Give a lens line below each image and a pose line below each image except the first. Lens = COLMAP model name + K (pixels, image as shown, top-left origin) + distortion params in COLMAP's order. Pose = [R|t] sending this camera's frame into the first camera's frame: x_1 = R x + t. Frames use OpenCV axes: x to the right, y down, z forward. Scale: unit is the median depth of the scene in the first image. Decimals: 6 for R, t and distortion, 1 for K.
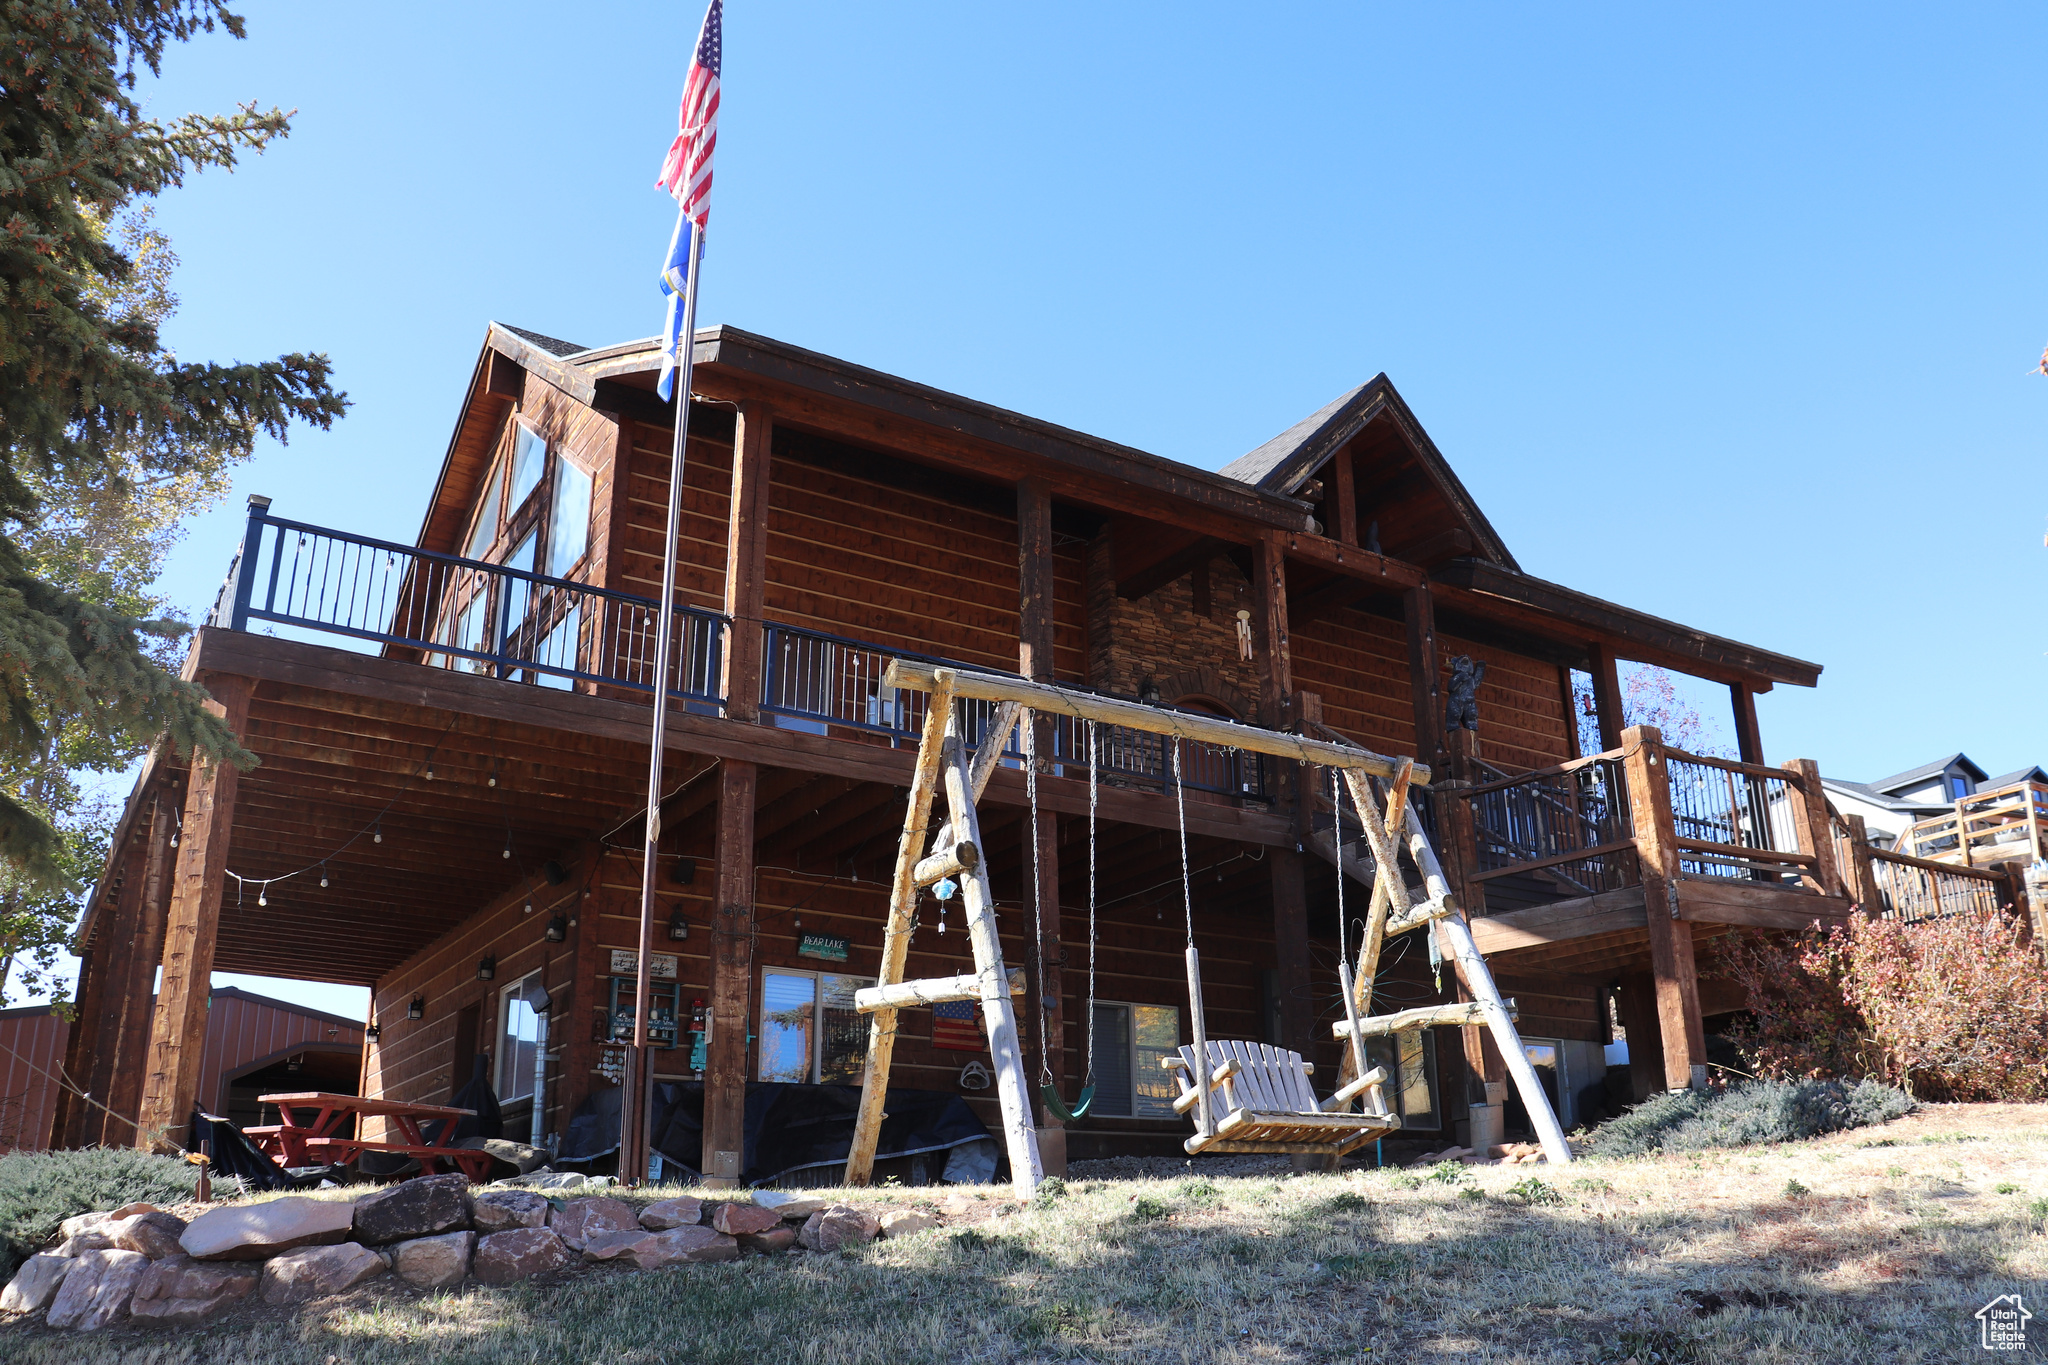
lens RADIAL K [[1713.6, 0, 1025.4], [0, 1713.6, 665.8], [0, 0, 1]] dist [-0.185136, 0.176923]
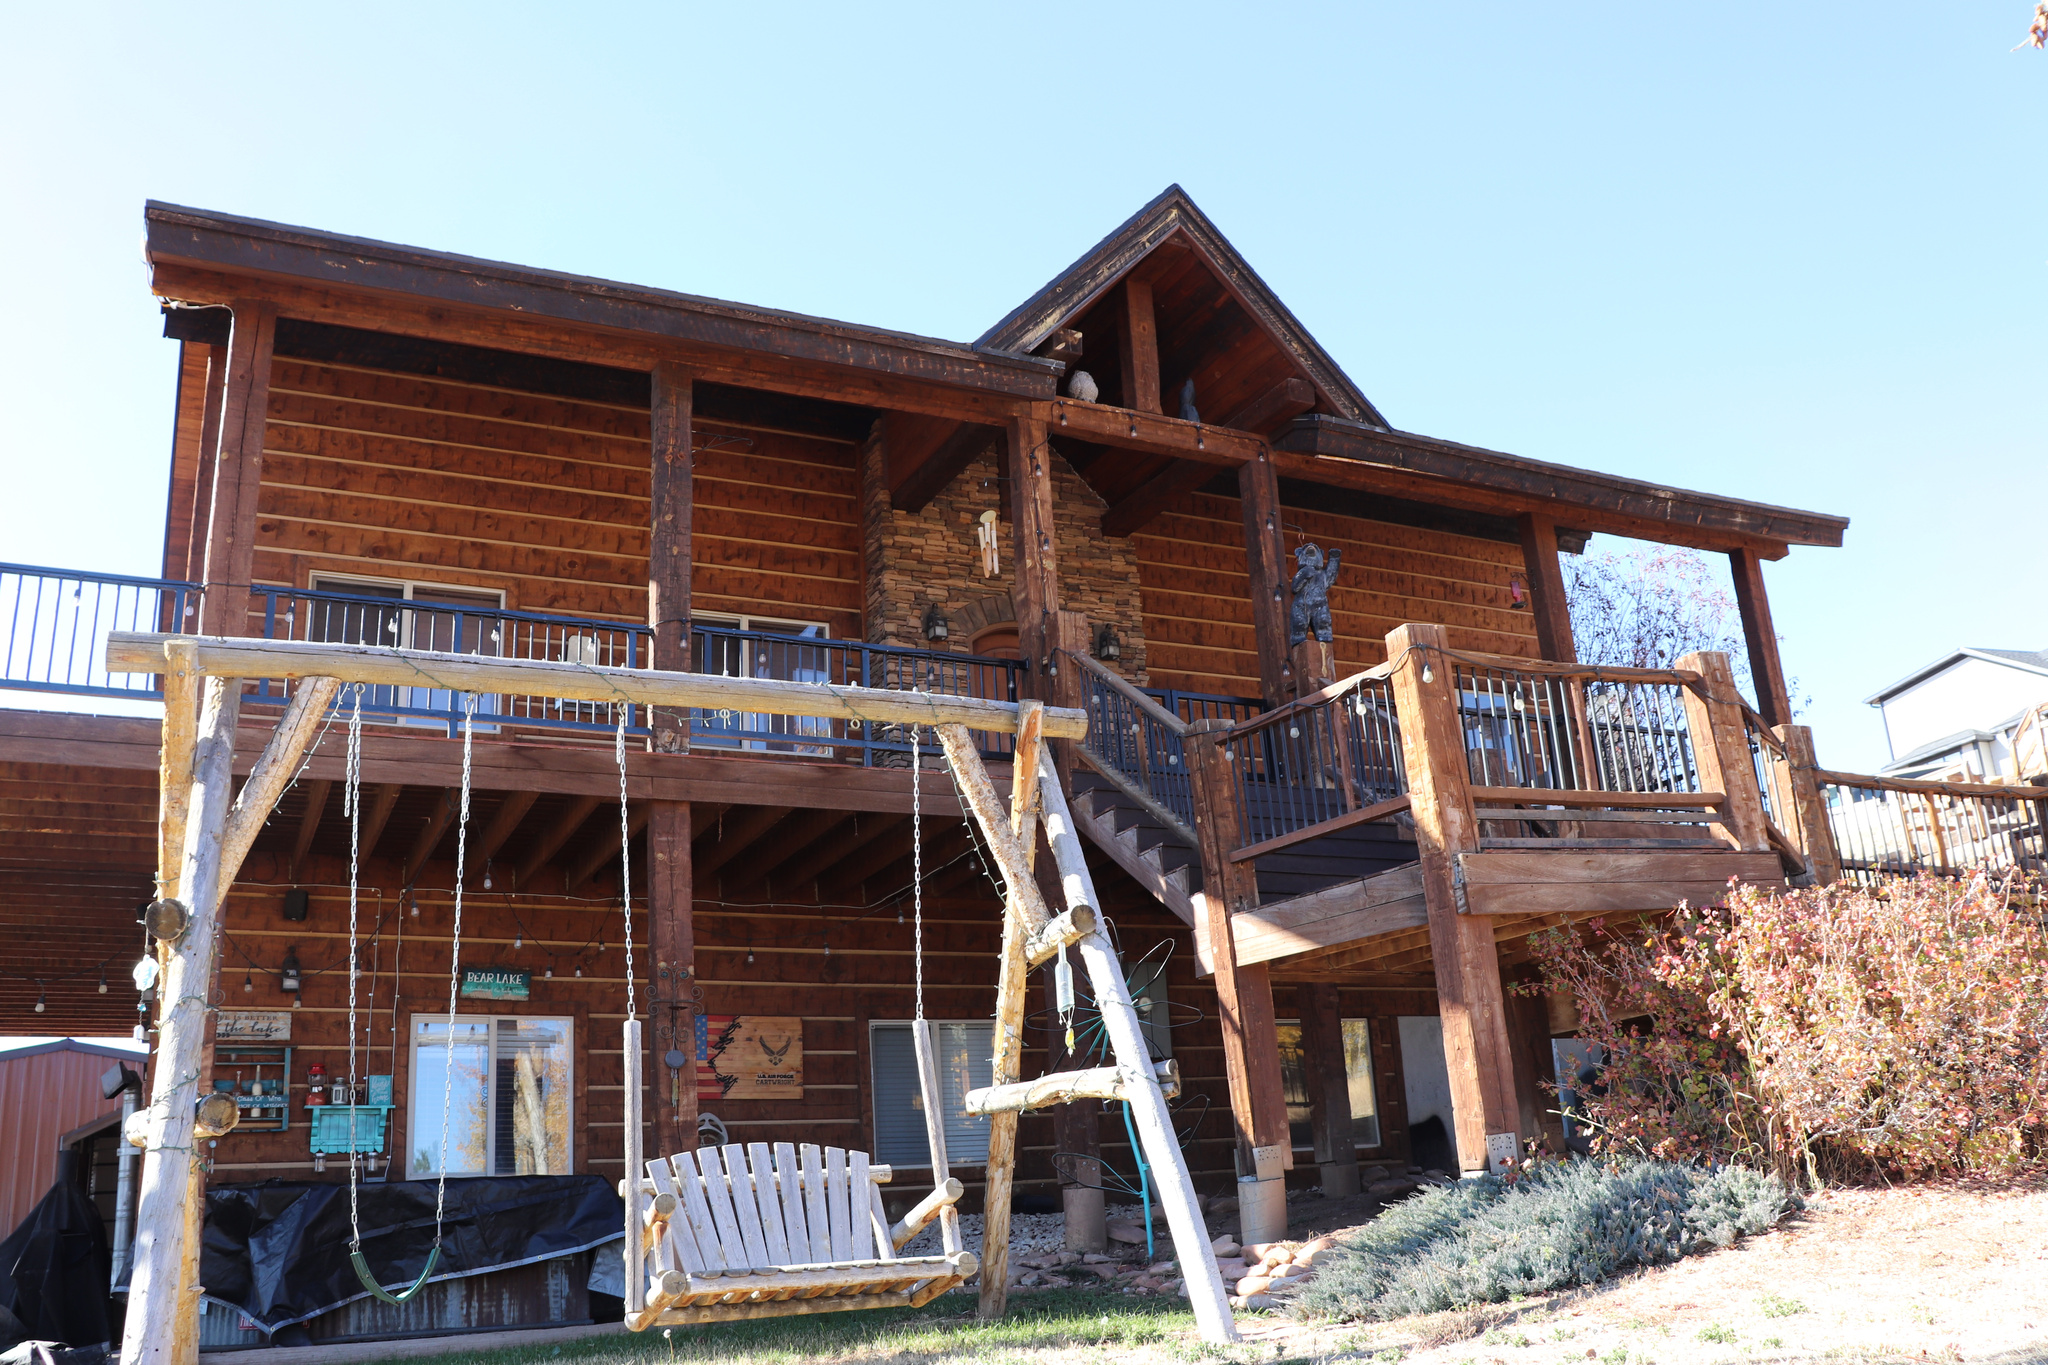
lens RADIAL K [[1755.4, 0, 1024.0], [0, 1755.4, 682.5], [0, 0, 1]] dist [-0.176246, 0.196481]
pose [[0.992316, -0.082701, -0.092035, 0.220437], [0.086874, 0.995321, 0.042287, 0.012581], [0.088107, -0.049957, 0.994858, 0.233935]]
